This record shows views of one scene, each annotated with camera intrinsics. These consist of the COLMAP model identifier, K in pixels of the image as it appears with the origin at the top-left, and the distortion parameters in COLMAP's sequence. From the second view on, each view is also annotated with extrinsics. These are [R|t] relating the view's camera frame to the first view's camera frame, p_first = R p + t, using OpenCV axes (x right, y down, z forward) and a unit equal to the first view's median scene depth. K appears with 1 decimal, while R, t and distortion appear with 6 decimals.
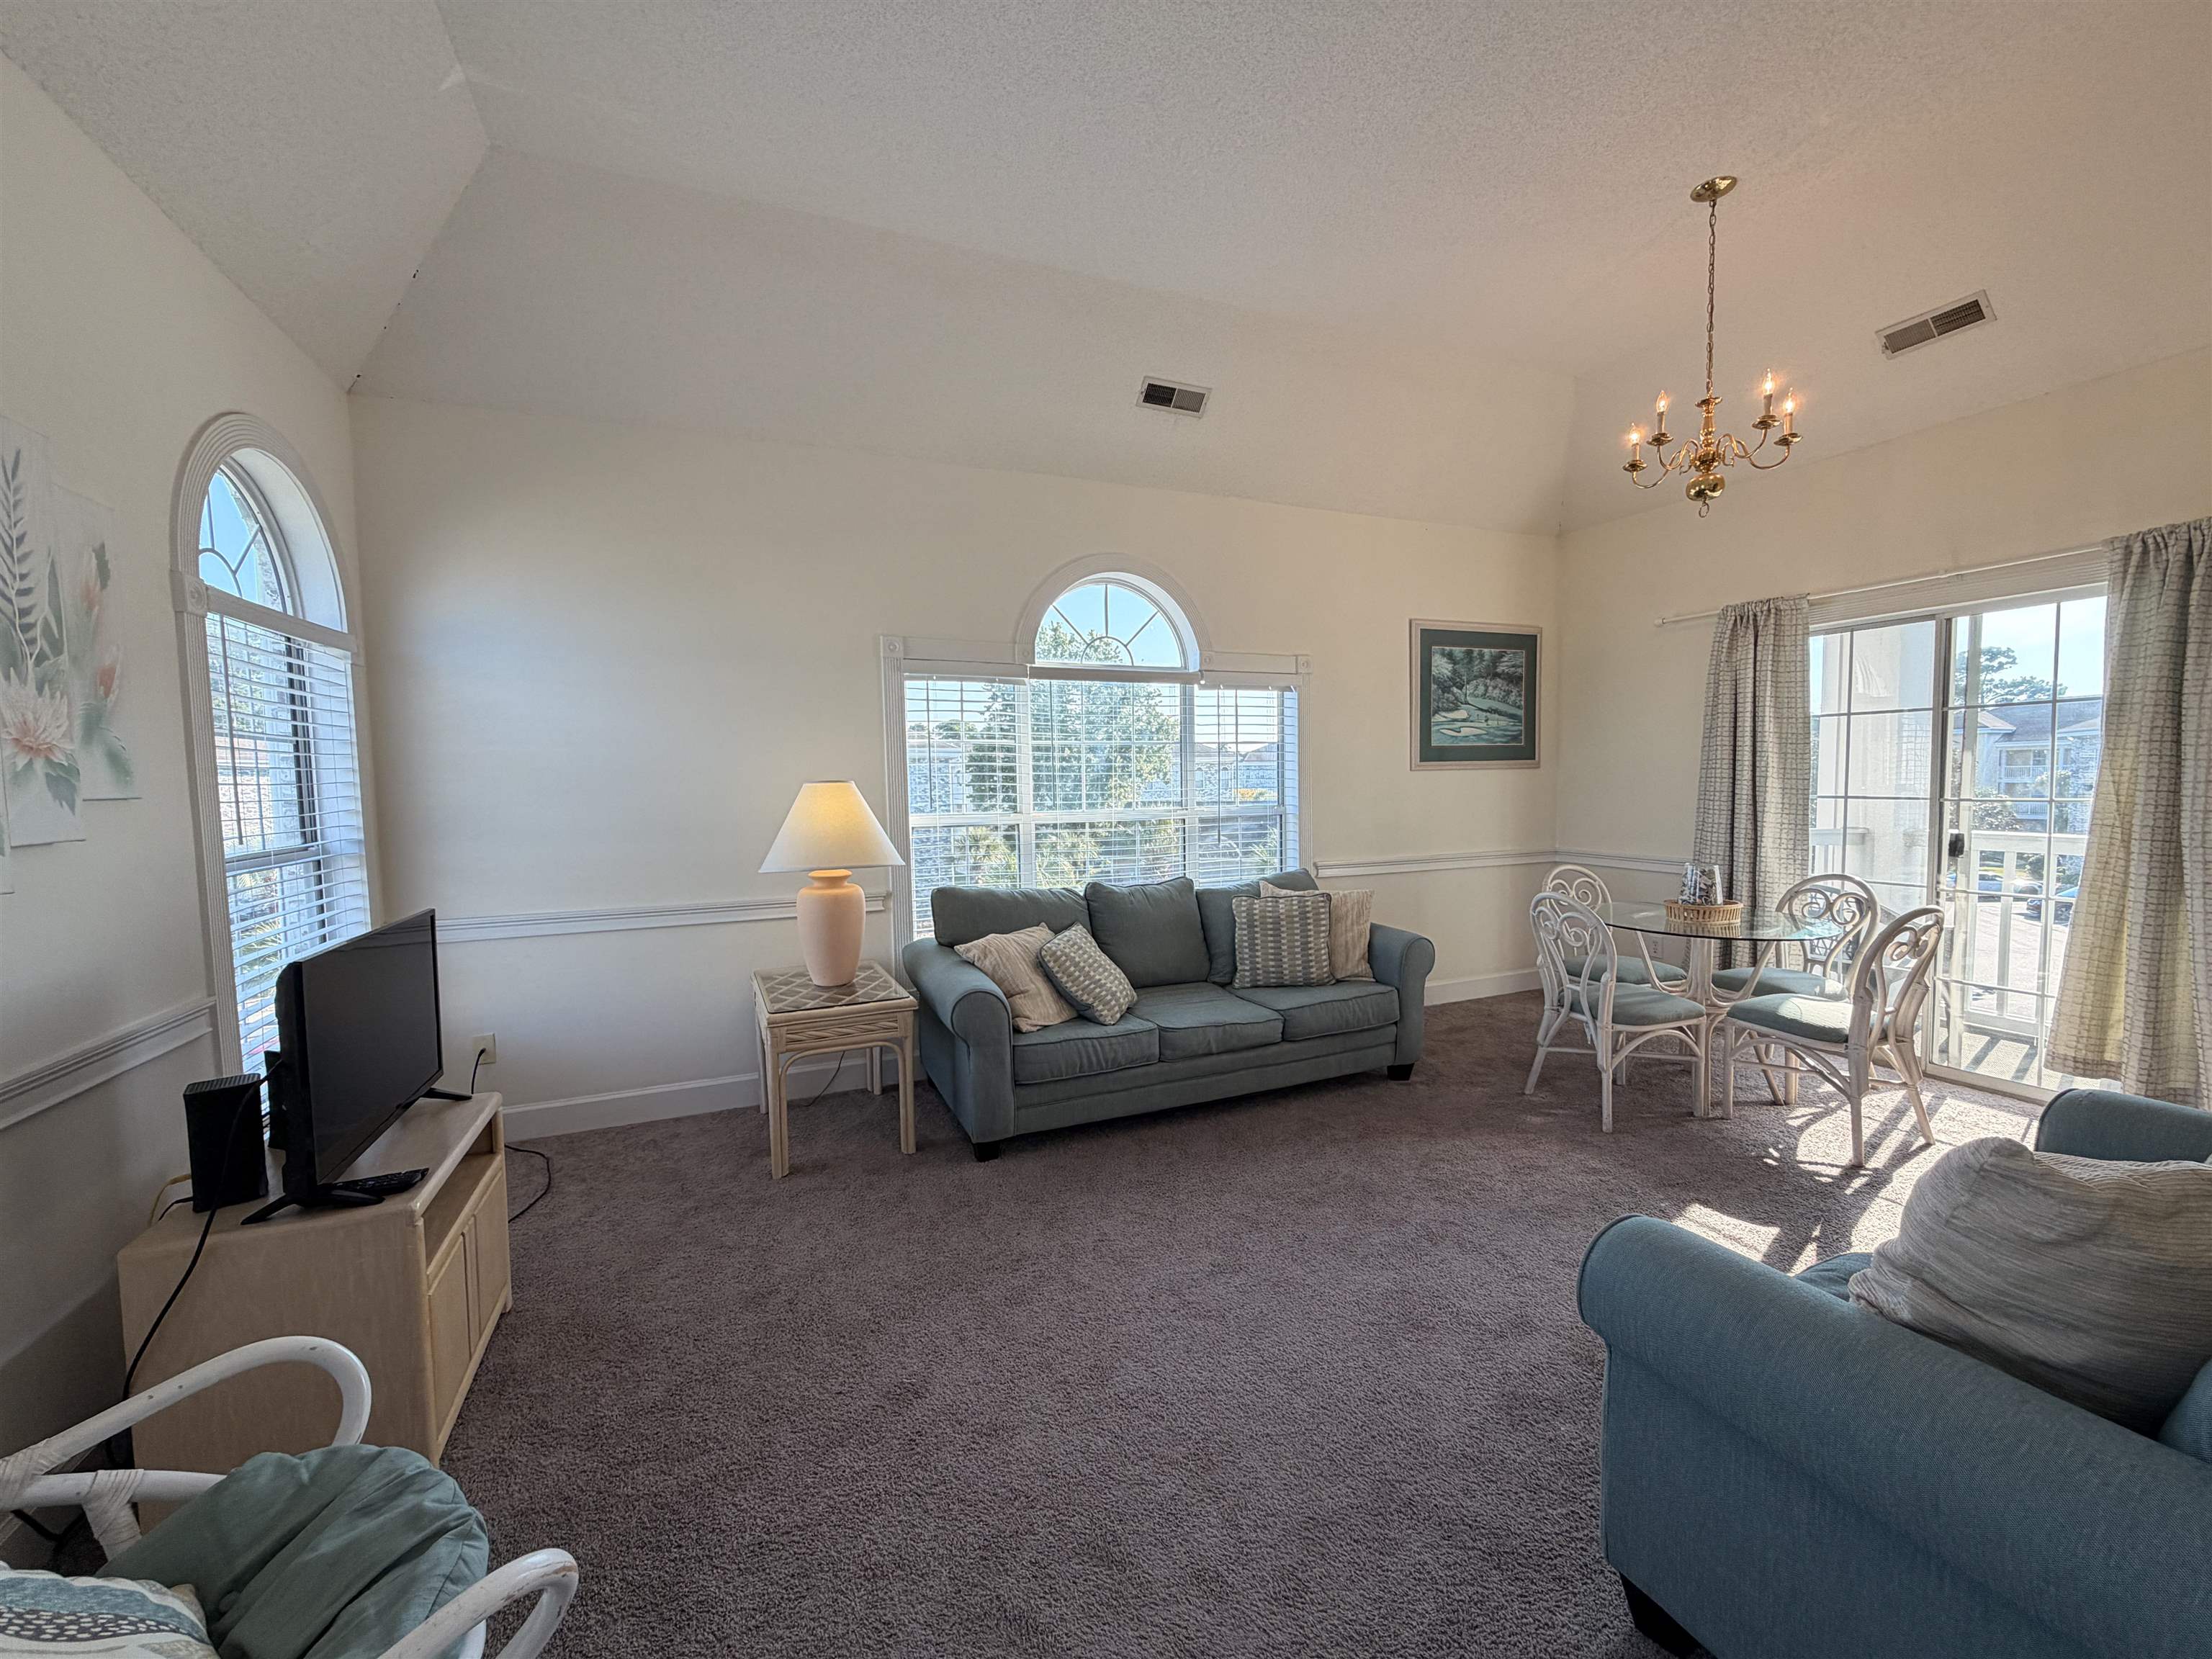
lens RADIAL K [[881.9, 0, 1100.8], [0, 881.9, 831.8], [0, 0, 1]] dist [0.001178, -0.000279]
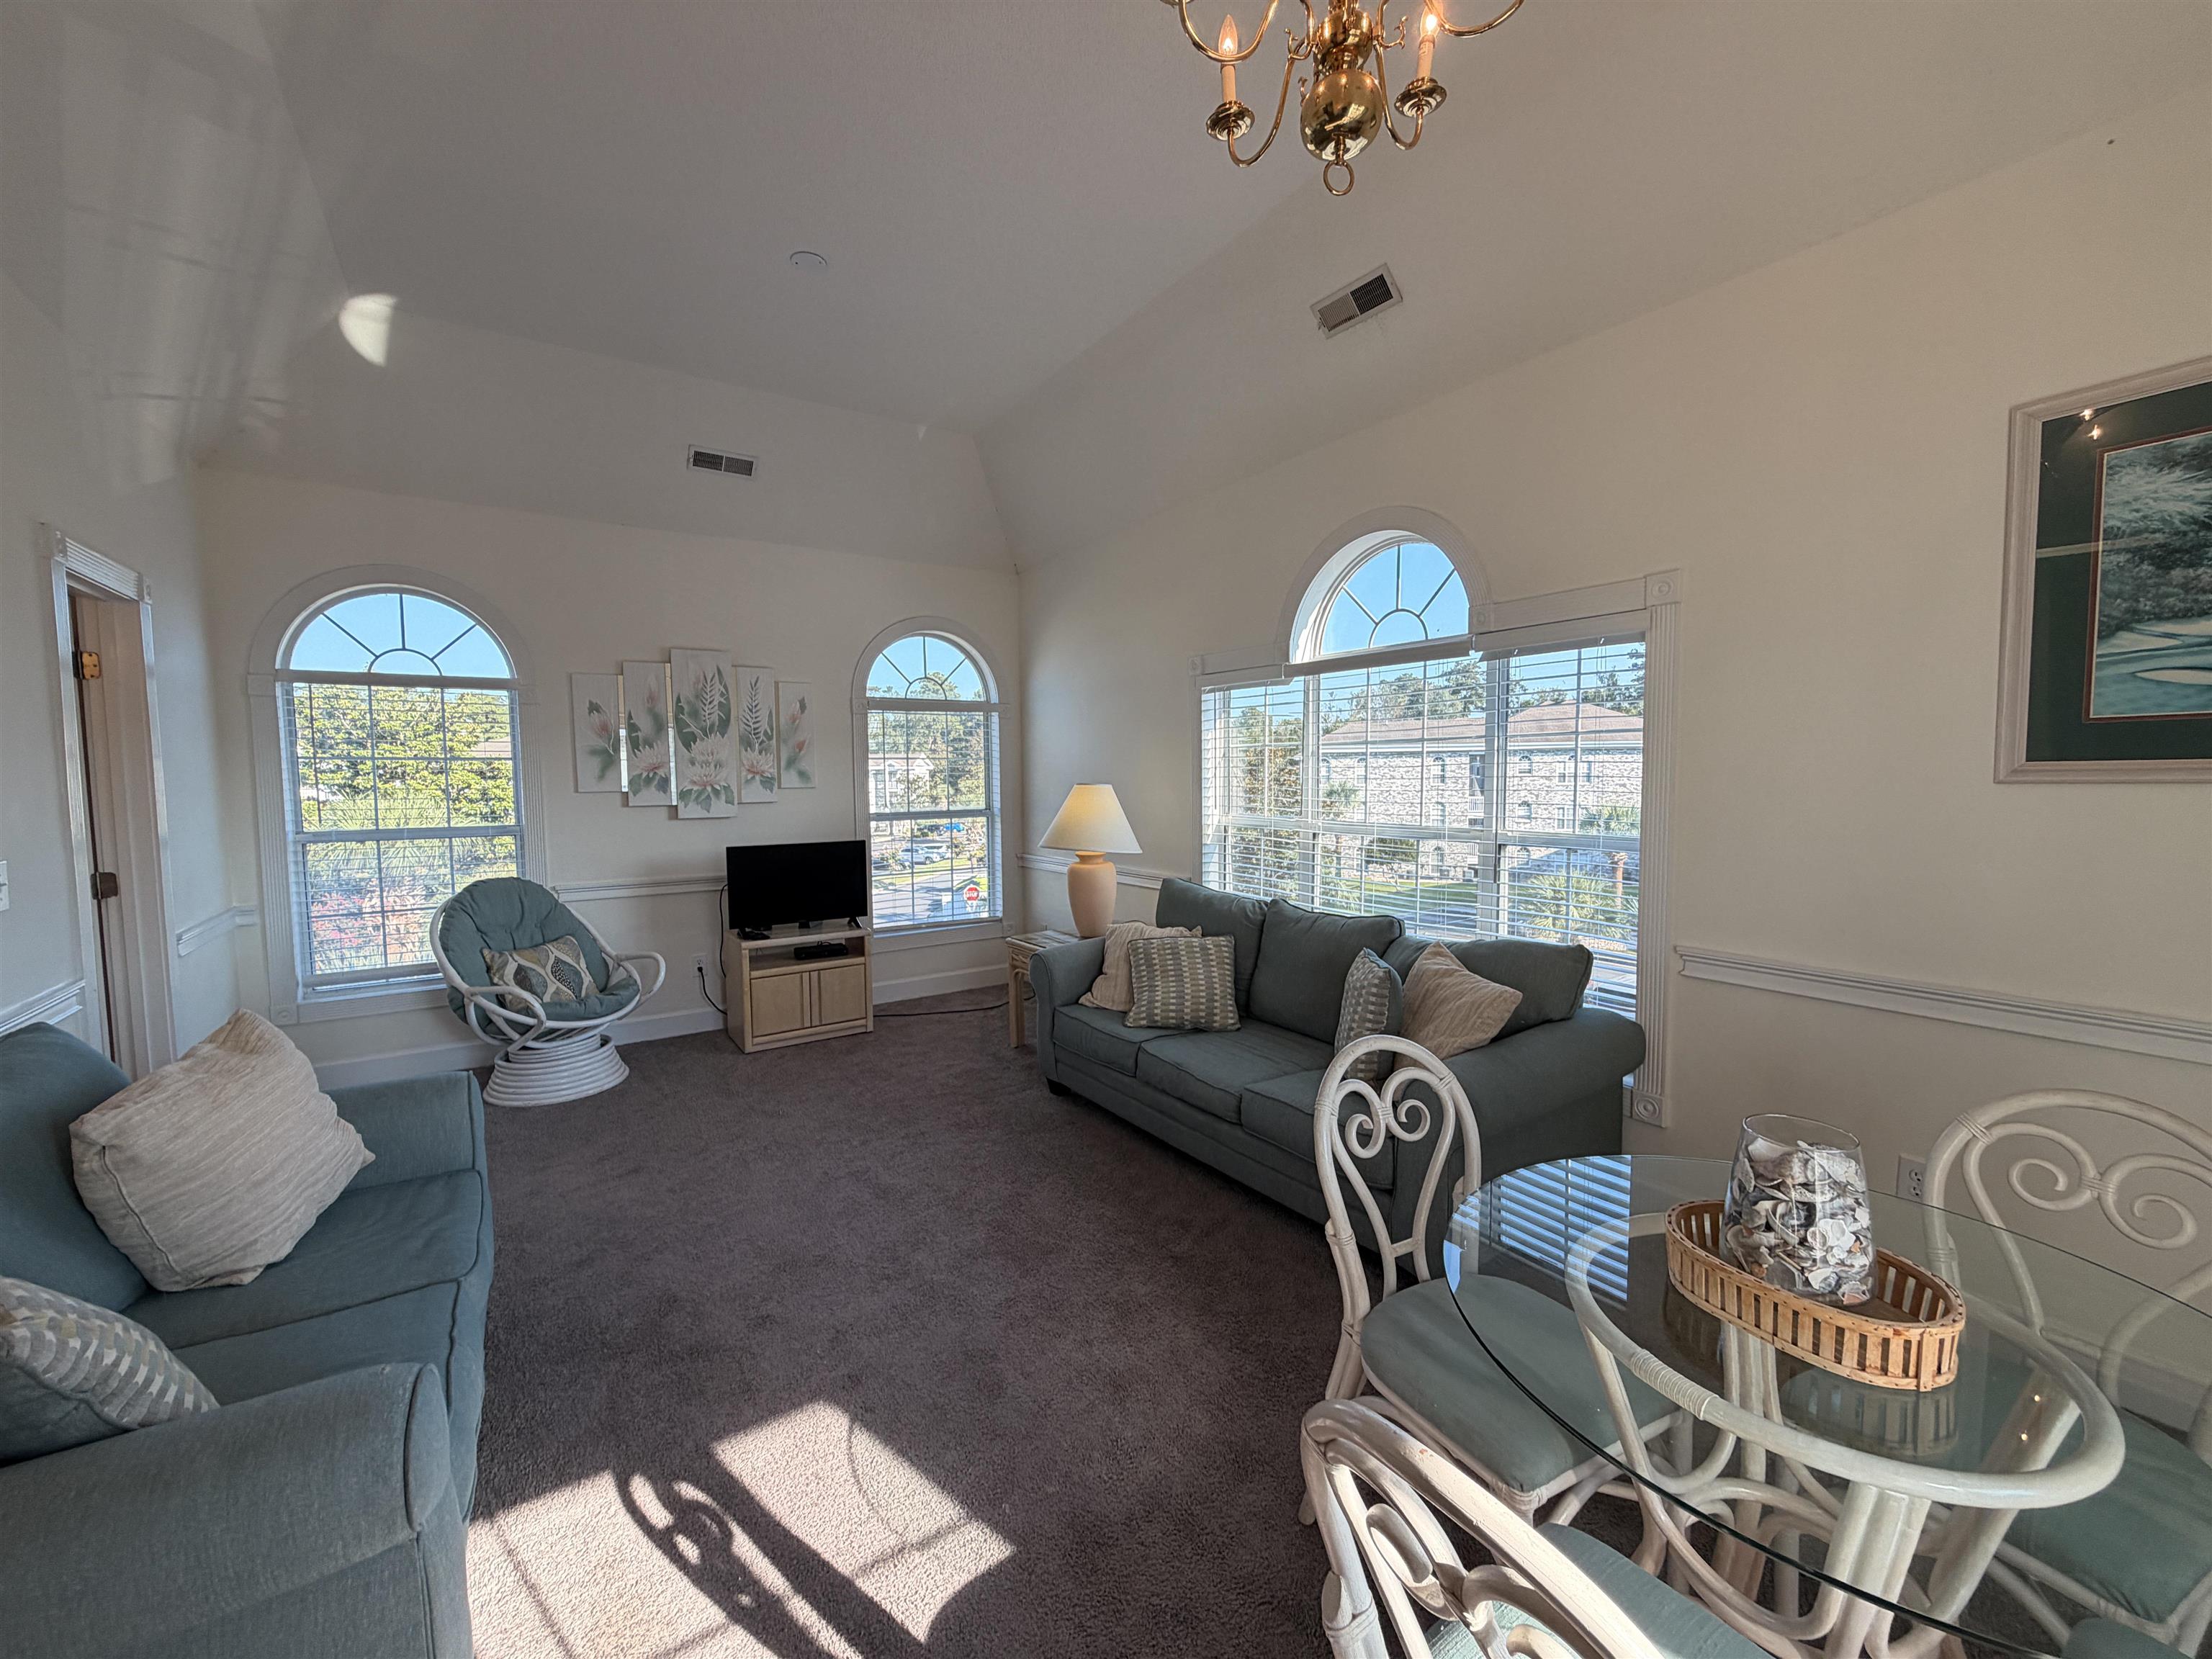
lens RADIAL K [[881.9, 0, 1100.8], [0, 881.9, 831.8], [0, 0, 1]] dist [0.001178, -0.000279]
pose [[0.188990, 0.080847, -0.978645, 0.916332], [-0.050489, 0.996087, 0.072538, -0.074974], [0.980680, 0.035702, 0.192333, 0.696892]]
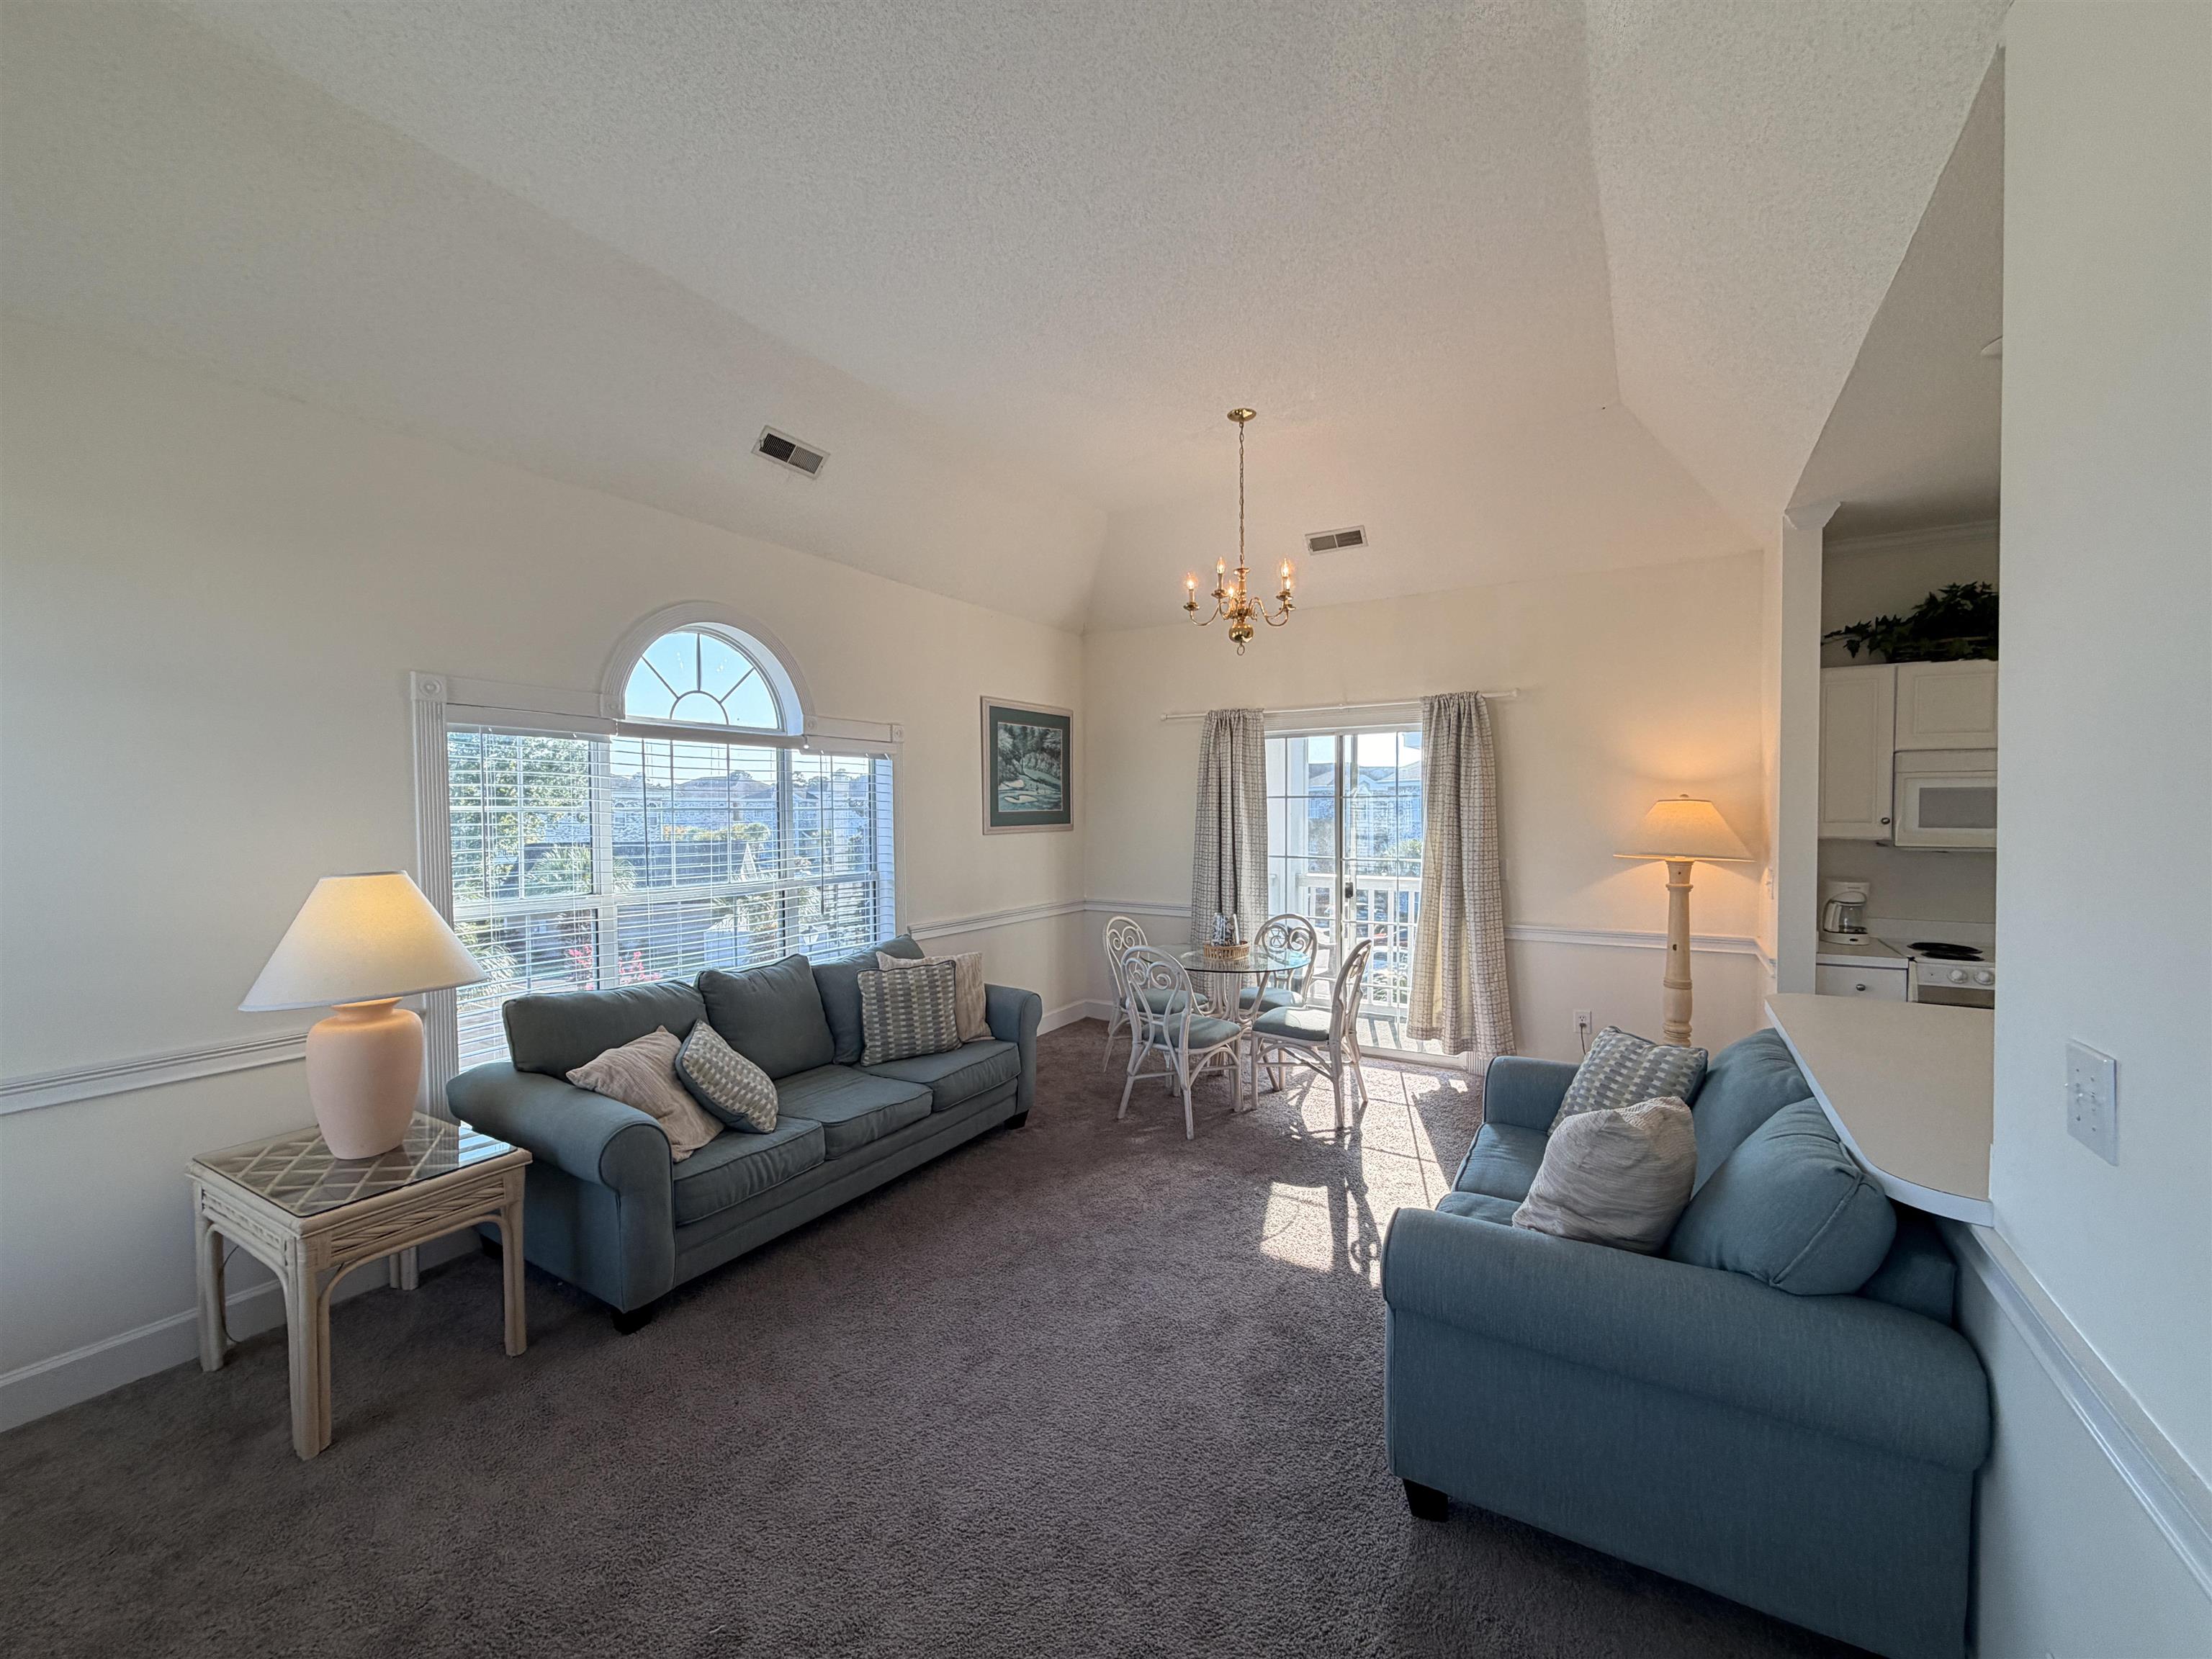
lens RADIAL K [[881.9, 0, 1100.8], [0, 881.9, 831.8], [0, 0, 1]] dist [0.001178, -0.000279]
pose [[0.812339, -0.003152, 0.583177, -0.220493], [0.027114, 0.999108, -0.032368, -0.046293], [-0.582555, 0.042106, 0.811700, 0.050293]]
